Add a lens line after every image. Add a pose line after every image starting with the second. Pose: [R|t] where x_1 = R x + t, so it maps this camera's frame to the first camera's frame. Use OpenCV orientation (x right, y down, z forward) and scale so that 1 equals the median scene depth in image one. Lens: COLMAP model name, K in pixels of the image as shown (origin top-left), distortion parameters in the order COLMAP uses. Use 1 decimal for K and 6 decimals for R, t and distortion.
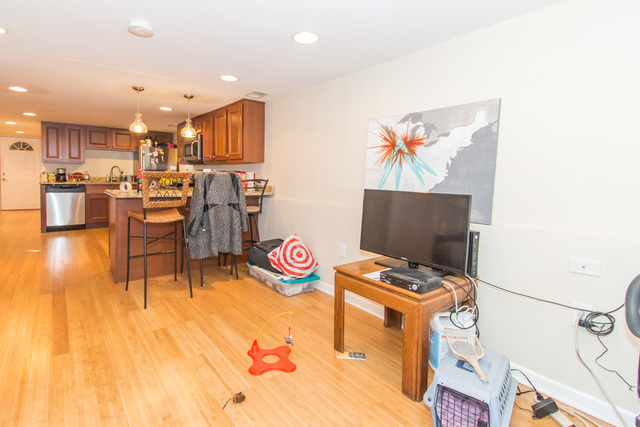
lens RADIAL K [[327.7, 0, 317.9], [0, 327.7, 212.3], [0, 0, 1]] dist [-0.016781, 0.000737]
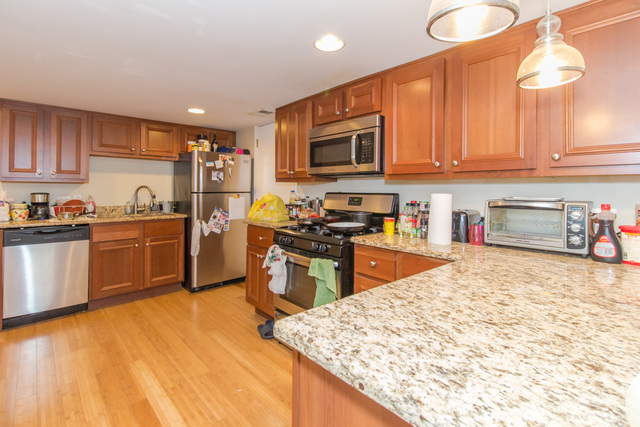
lens RADIAL K [[300.9, 0, 320.8], [0, 300.9, 203.9], [0, 0, 1]] dist [-0.014107, -0.001272]
pose [[0.996216, -0.019486, 0.084700, -0.390159], [0.024606, 0.997905, -0.059832, -0.078744], [-0.083357, 0.061689, 0.994608, 0.498312]]
